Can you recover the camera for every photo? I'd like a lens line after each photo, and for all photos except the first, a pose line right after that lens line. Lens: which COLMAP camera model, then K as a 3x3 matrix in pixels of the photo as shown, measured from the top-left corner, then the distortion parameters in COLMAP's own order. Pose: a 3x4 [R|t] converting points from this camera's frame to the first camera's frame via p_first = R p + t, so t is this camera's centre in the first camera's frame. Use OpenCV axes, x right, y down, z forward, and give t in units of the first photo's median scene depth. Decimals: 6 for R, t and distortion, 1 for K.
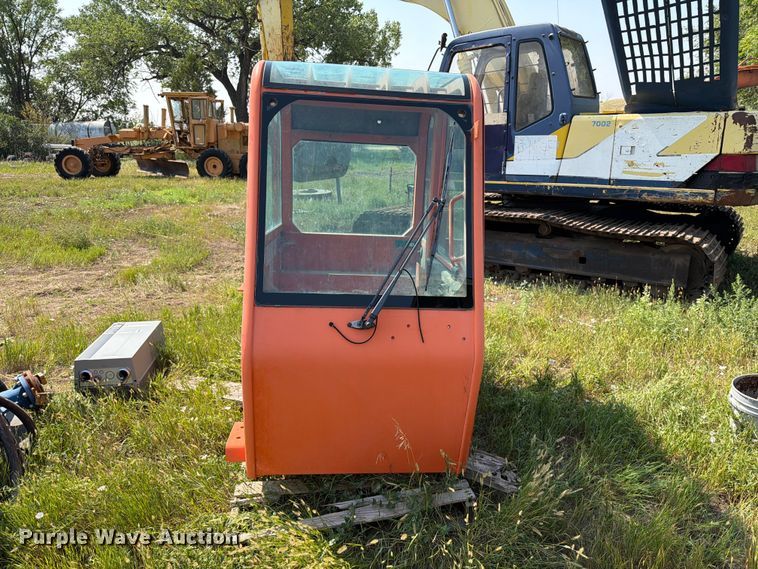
lens RADIAL K [[536.7, 0, 378.1], [0, 536.7, 281.8], [0, 0, 1]] dist [0.030538, -0.040046]
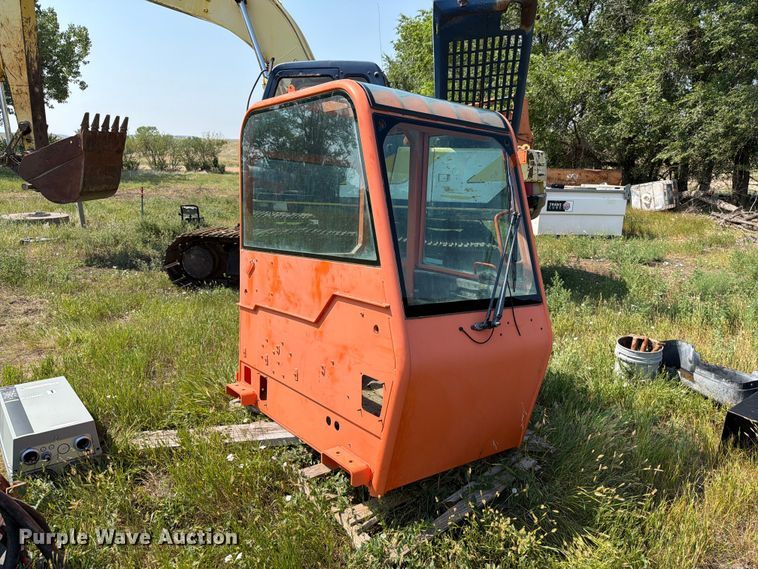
lens RADIAL K [[536.7, 0, 380.8], [0, 536.7, 286.5], [0, 0, 1]] dist [0.030538, -0.040046]
pose [[0.855006, -0.080217, 0.512376, -0.259472], [0.097245, 0.995239, -0.006460, -0.005326], [-0.509419, 0.055350, 0.858737, 0.046367]]
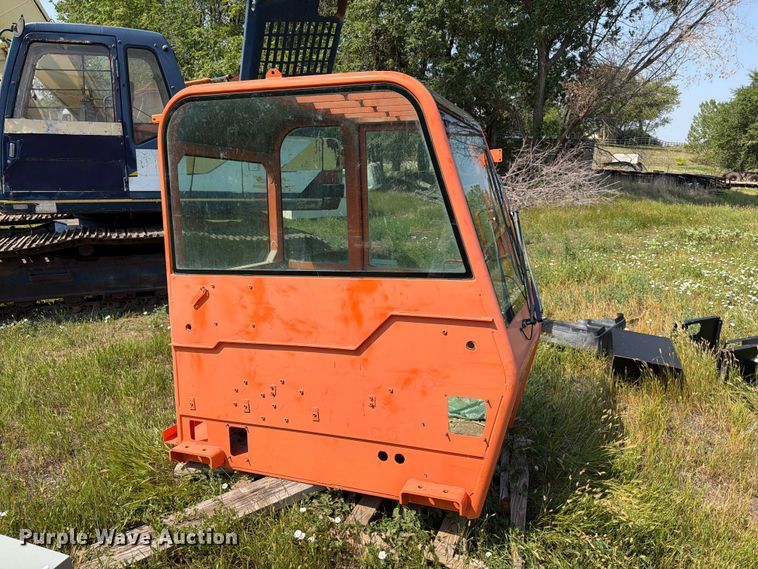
lens RADIAL K [[536.7, 0, 373.1], [0, 536.7, 284.9], [0, 0, 1]] dist [0.030538, -0.040046]
pose [[0.456952, -0.188277, 0.869337, -0.391696], [0.200789, 0.973949, 0.105392, -0.063402], [-0.866533, 0.126394, 0.482852, 0.240890]]
